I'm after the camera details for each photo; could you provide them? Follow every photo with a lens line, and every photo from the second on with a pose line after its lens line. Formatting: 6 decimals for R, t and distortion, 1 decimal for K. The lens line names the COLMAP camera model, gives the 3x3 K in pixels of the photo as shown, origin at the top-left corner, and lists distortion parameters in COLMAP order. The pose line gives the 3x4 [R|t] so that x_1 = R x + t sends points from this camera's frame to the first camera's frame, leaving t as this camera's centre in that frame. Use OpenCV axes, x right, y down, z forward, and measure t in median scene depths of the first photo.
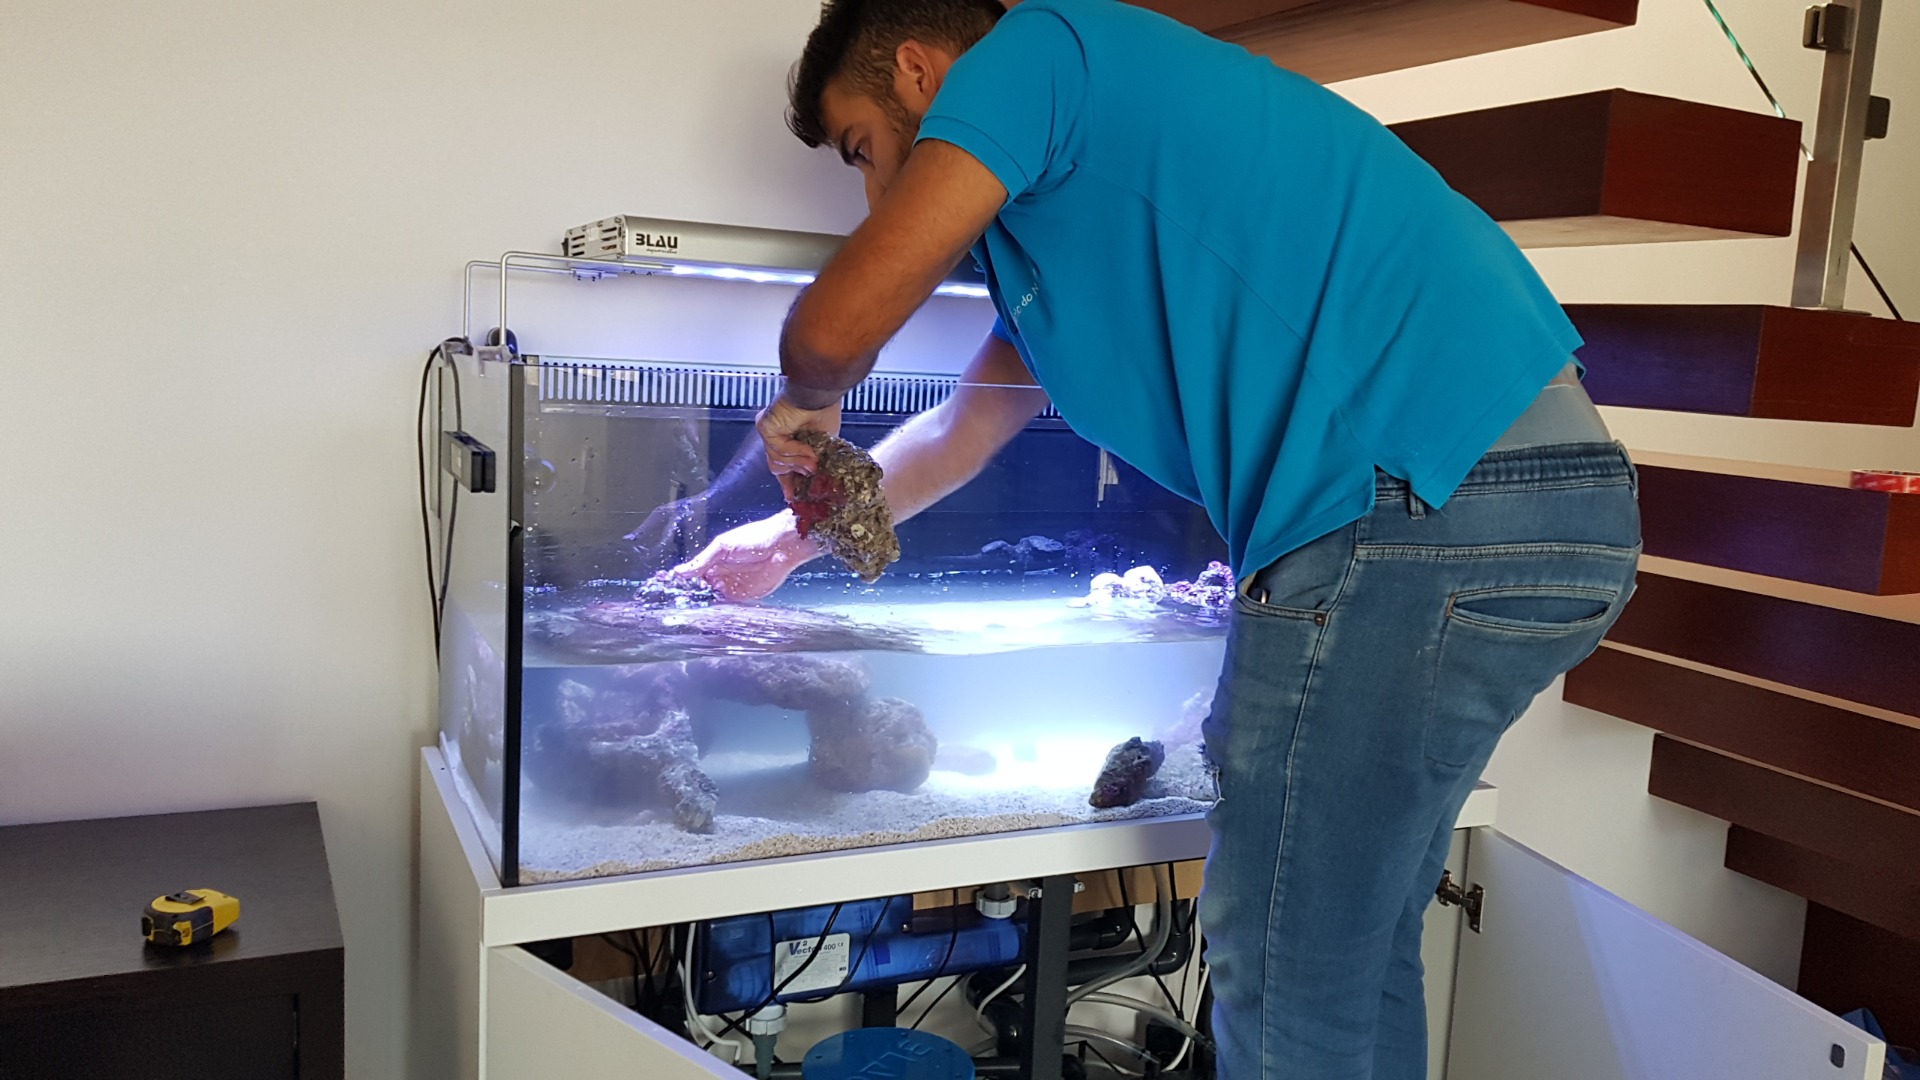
lens RADIAL K [[1500.0, 0, 958.8], [0, 1500.0, 559.4], [0, 0, 1]] dist [0.110562, -0.128178]
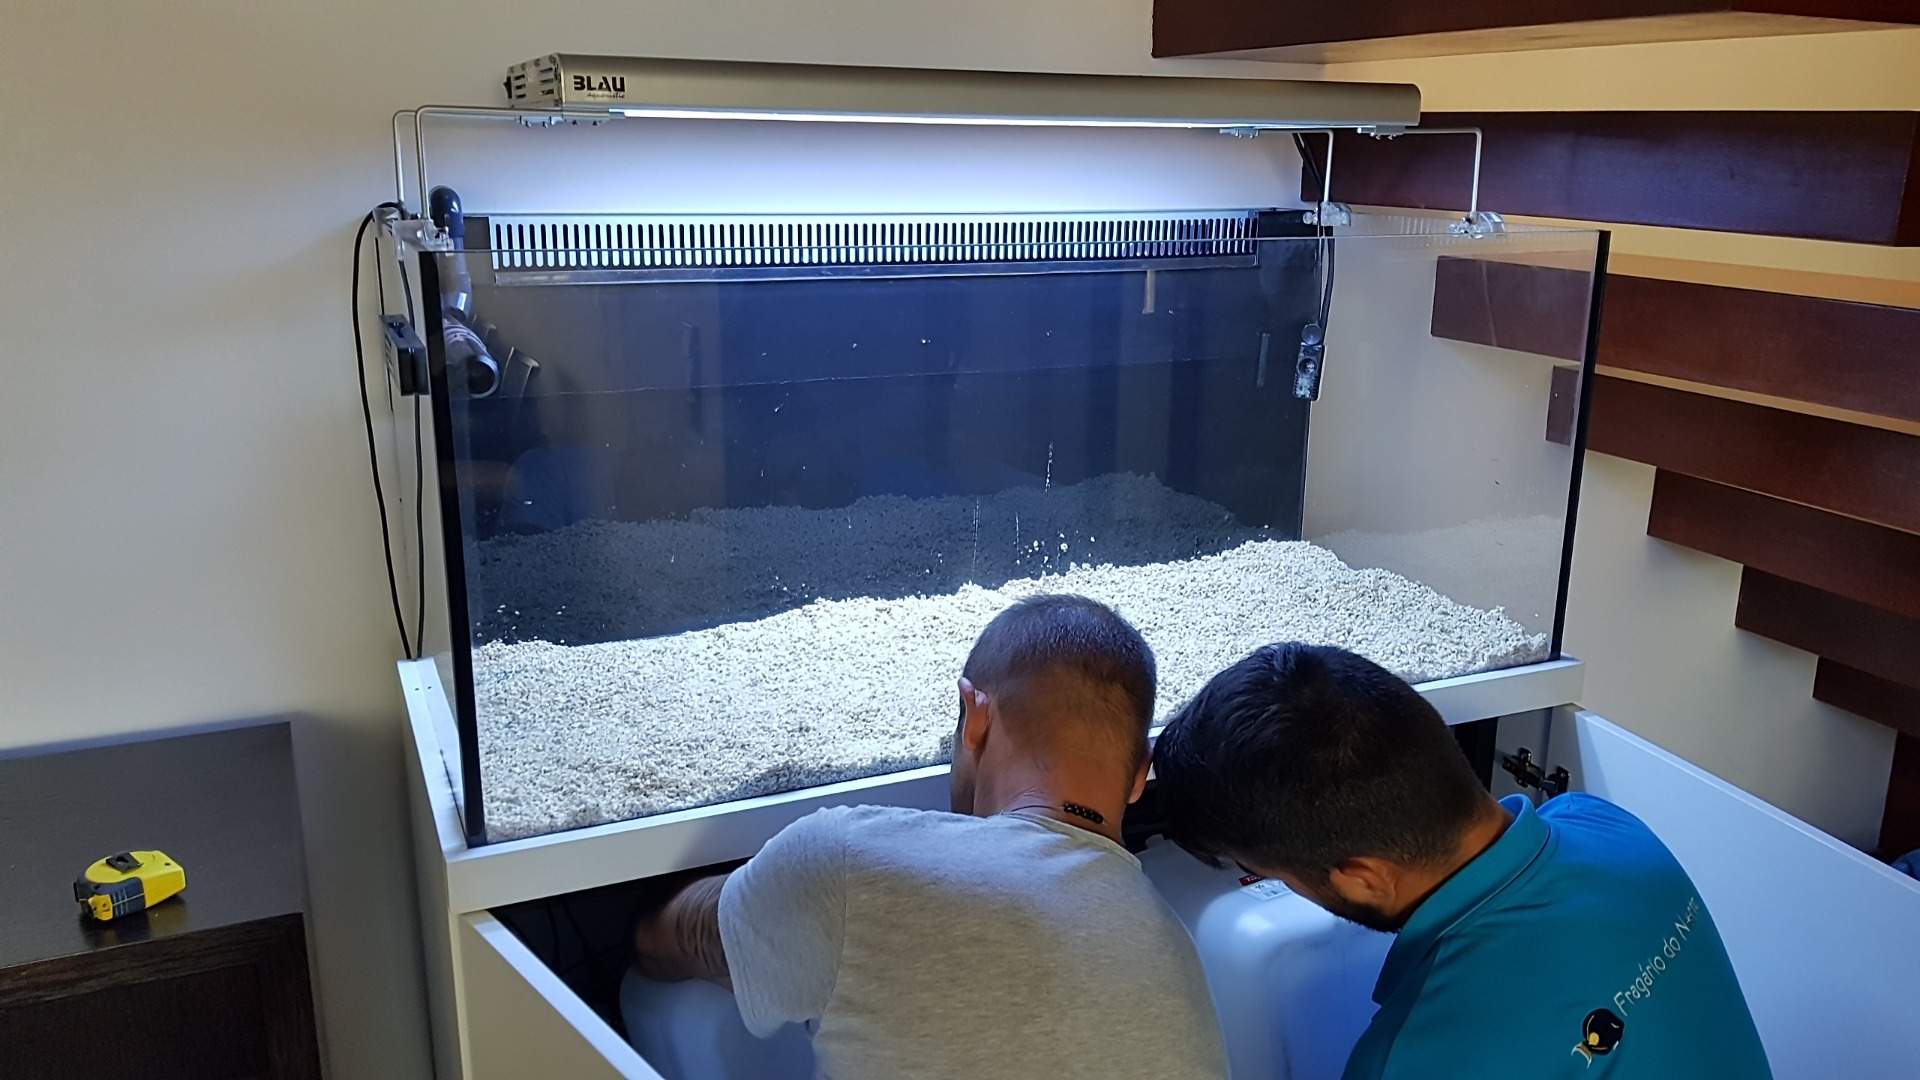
lens RADIAL K [[1521.1, 0, 992.2], [0, 1521.1, 556.4], [0, 0, 1]] dist [0.046274, -0.000335]
pose [[0.999236, -0.035167, -0.017051, 0.022198], [0.037043, 0.991304, 0.126268, -0.042578], [0.012462, -0.126804, 0.991850, 0.104497]]
